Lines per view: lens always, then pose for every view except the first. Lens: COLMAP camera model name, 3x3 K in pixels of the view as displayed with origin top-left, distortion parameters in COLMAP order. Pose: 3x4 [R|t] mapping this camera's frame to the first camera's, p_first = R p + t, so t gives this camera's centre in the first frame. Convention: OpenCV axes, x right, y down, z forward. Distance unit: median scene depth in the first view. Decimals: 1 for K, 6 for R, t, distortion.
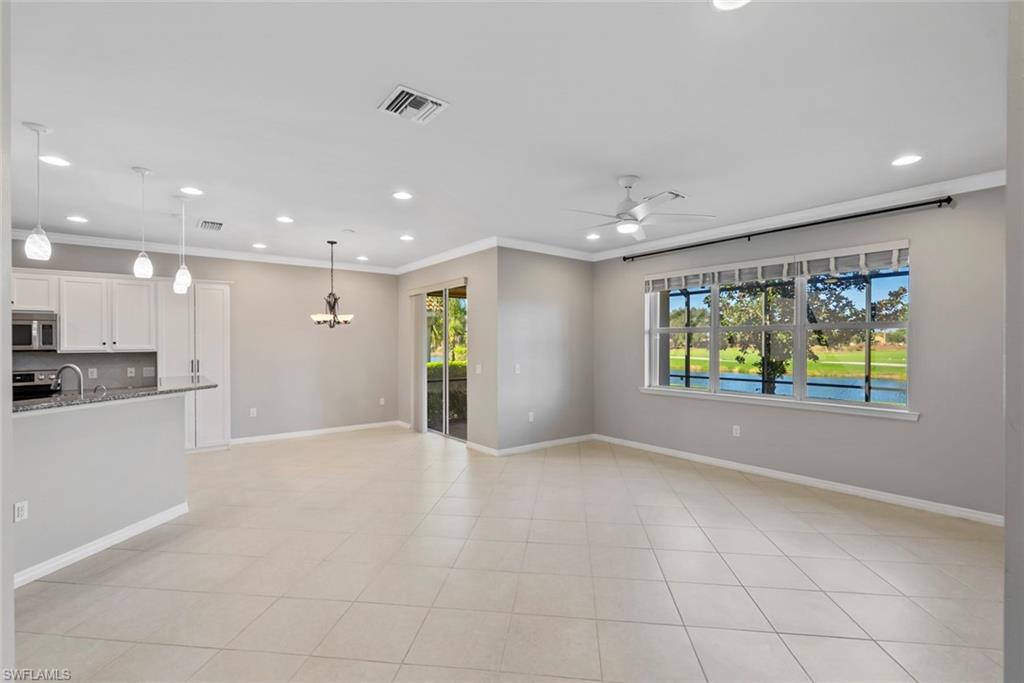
lens RADIAL K [[455.8, 0, 511.4], [0, 455.8, 344.9], [0, 0, 1]] dist [-0.001161, 0.000104]
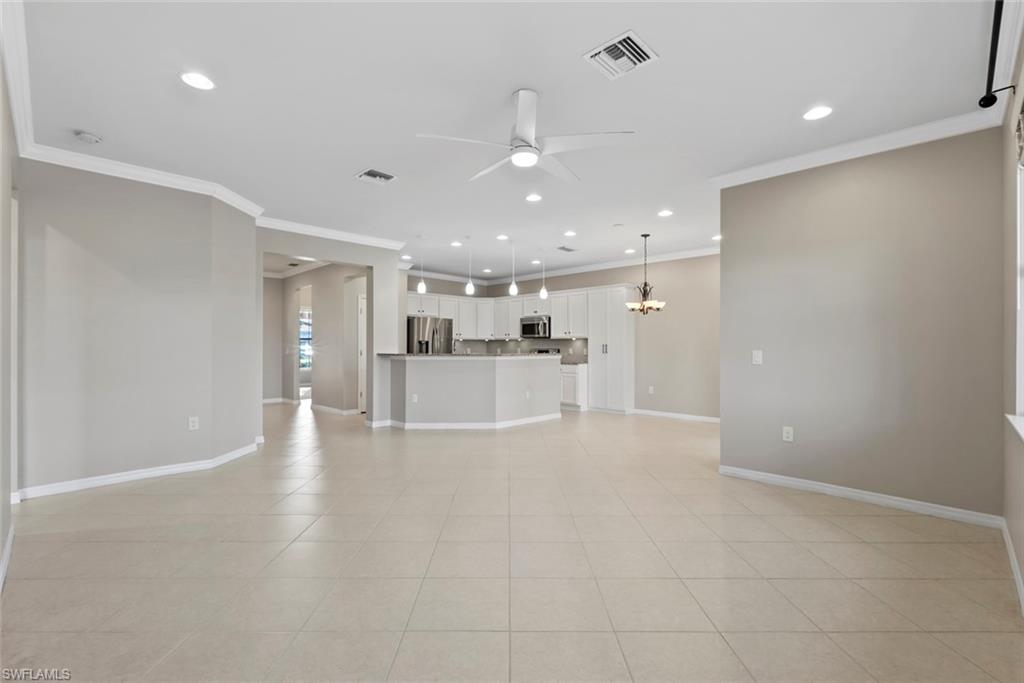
lens RADIAL K [[455.8, 0, 511.4], [0, 455.8, 344.9], [0, 0, 1]] dist [-0.001161, 0.000104]
pose [[0.132507, 0.001115, -0.991181, 0.634980], [-0.006559, 0.999978, 0.000248, 0.036412], [0.991160, 0.006468, 0.132512, 0.542652]]
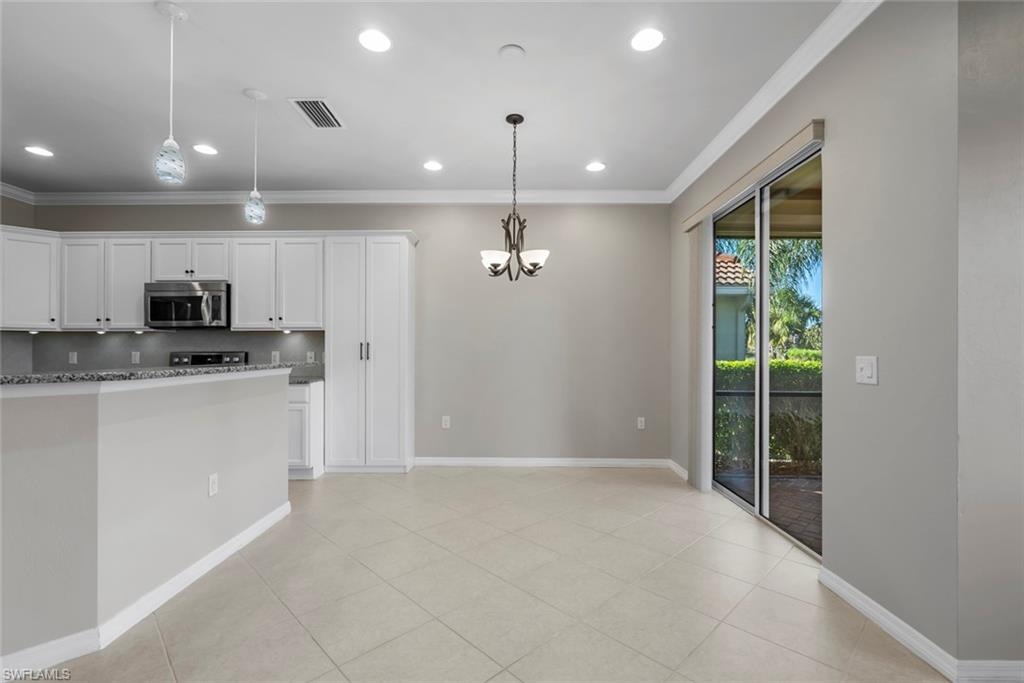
lens RADIAL K [[455.8, 0, 511.4], [0, 455.8, 344.9], [0, 0, 1]] dist [-0.001161, 0.000104]
pose [[0.782646, 0.000576, -0.622466, -0.068469], [-0.006554, 0.999952, -0.007315, 0.040774], [0.622432, 0.009805, 0.782612, 0.587210]]
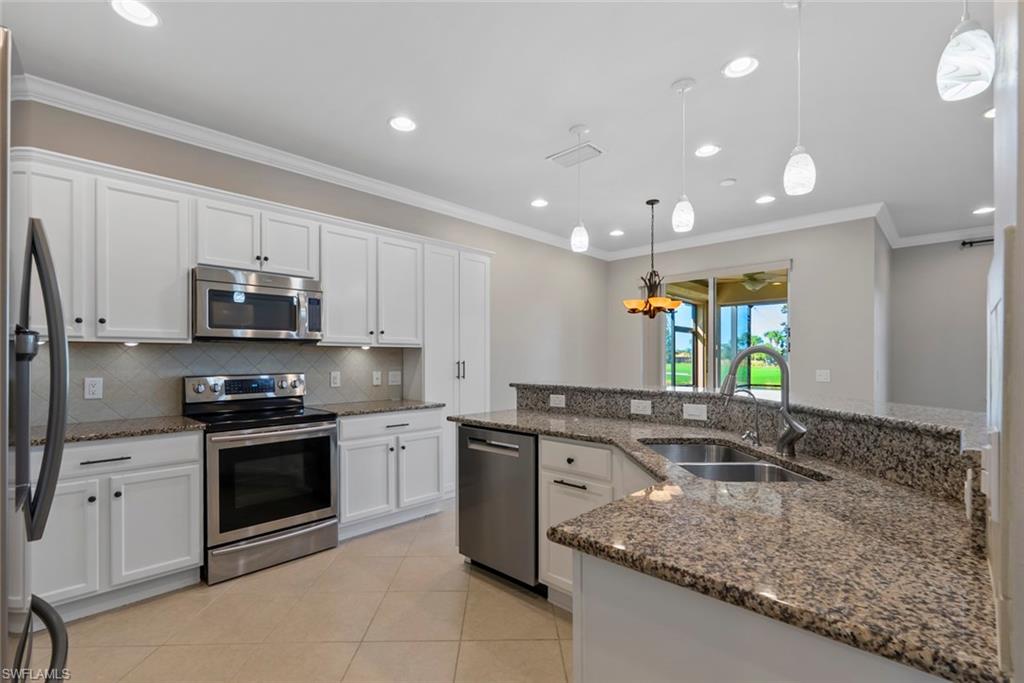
lens RADIAL K [[464.9, 0, 512.7], [0, 464.9, 360.2], [0, 0, 1]] dist [-0.005384, -0.000449]
pose [[0.988756, 0.004549, 0.149469, -0.727463], [-0.004098, 0.999986, -0.003324, 0.034169], [-0.149482, 0.002675, 0.988761, 0.292033]]
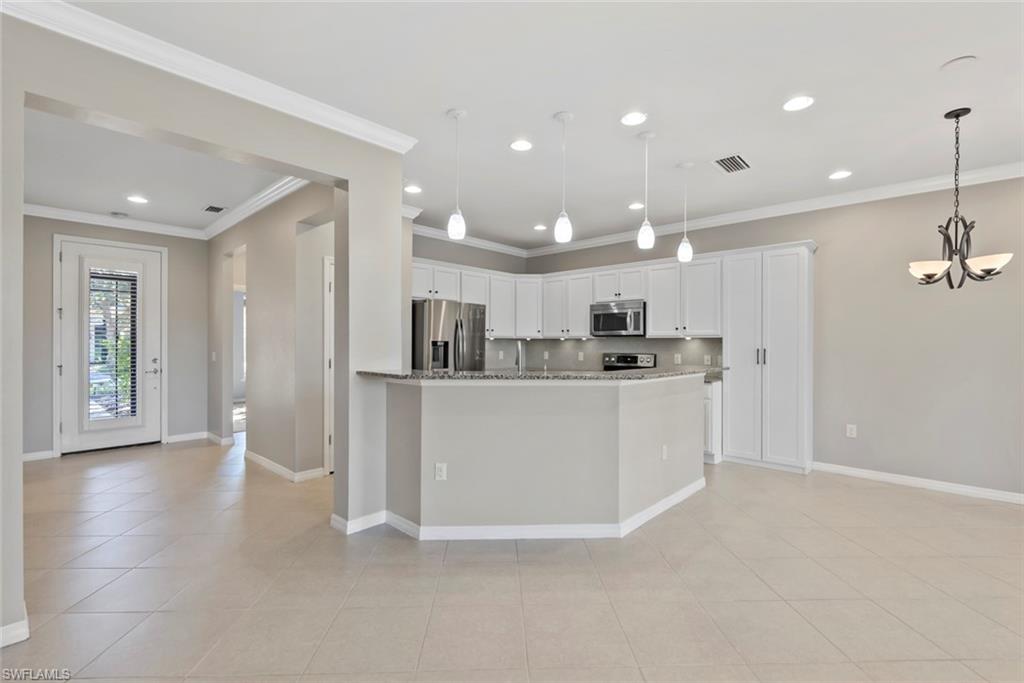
lens RADIAL K [[454.5, 0, 512.0], [0, 454.5, 341.5], [0, 0, 1]] dist [-0.000256, 0.000220]
pose [[0.158283, 0.004445, -0.987384, 0.011756], [-0.008850, 0.999956, 0.003083, 0.022410], [0.987354, 0.008250, 0.158315, 0.454772]]
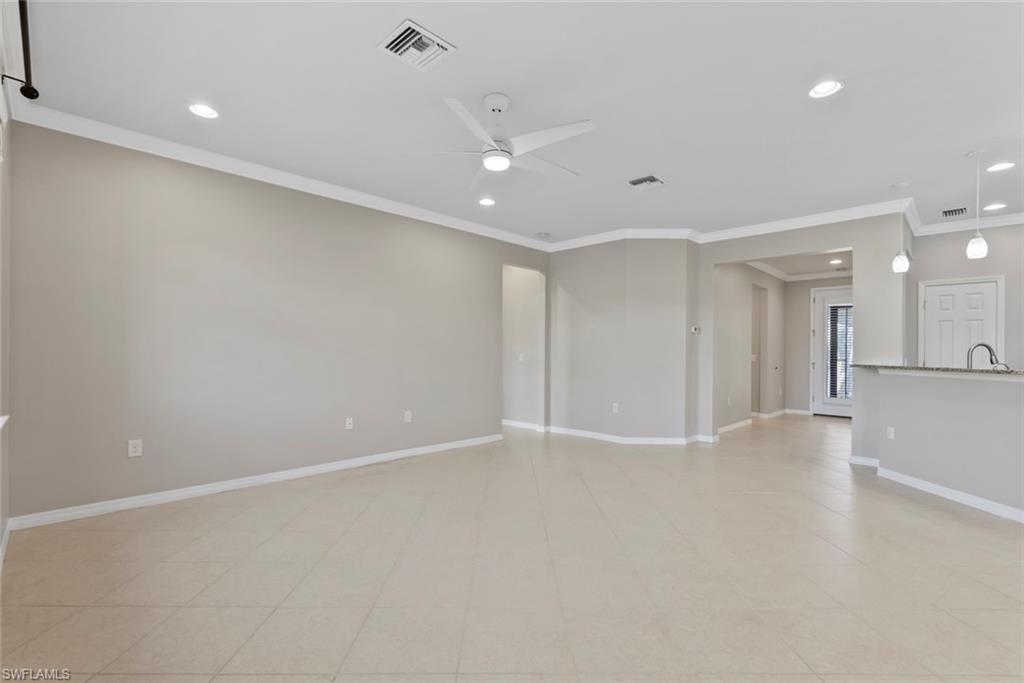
lens RADIAL K [[455.8, 0, 511.4], [0, 455.8, 344.9], [0, 0, 1]] dist [-0.001161, 0.000104]
pose [[-0.991513, -0.009263, -0.129677, 0.200846], [-0.008595, 0.999947, -0.005711, 0.035971], [0.129723, -0.004548, -0.991540, 1.104276]]
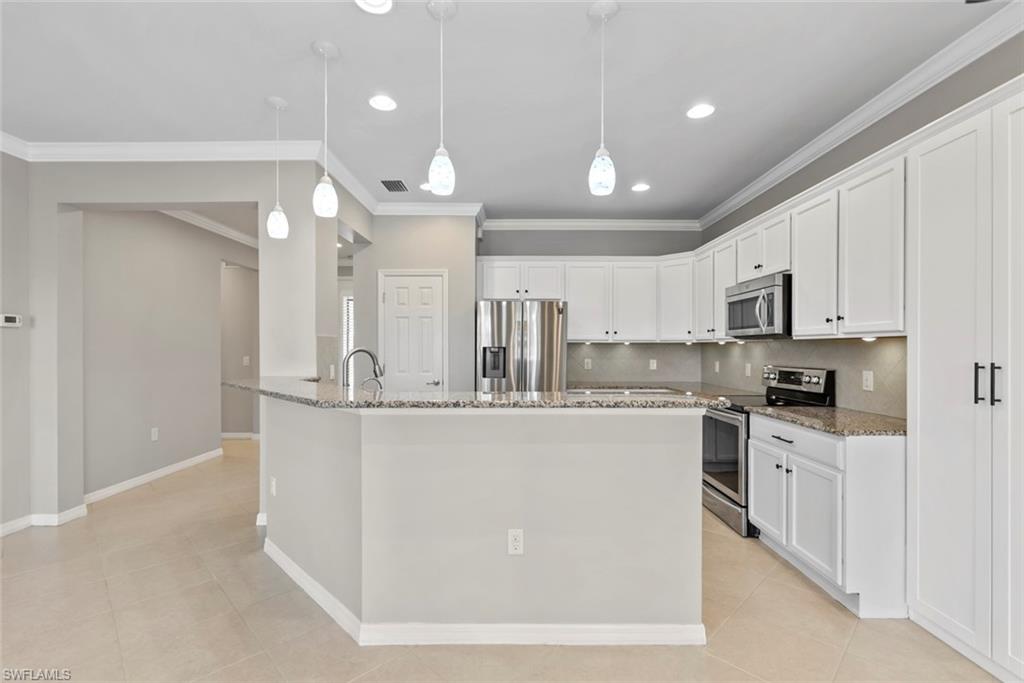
lens RADIAL K [[459.8, 0, 509.7], [0, 459.8, 345.1], [0, 0, 1]] dist [0.000200, 0.000294]
pose [[-0.613942, 0.001547, -0.789350, -0.266009], [-0.000213, 0.999998, 0.002125, 0.020992], [0.789351, 0.001473, -0.613940, 0.945705]]
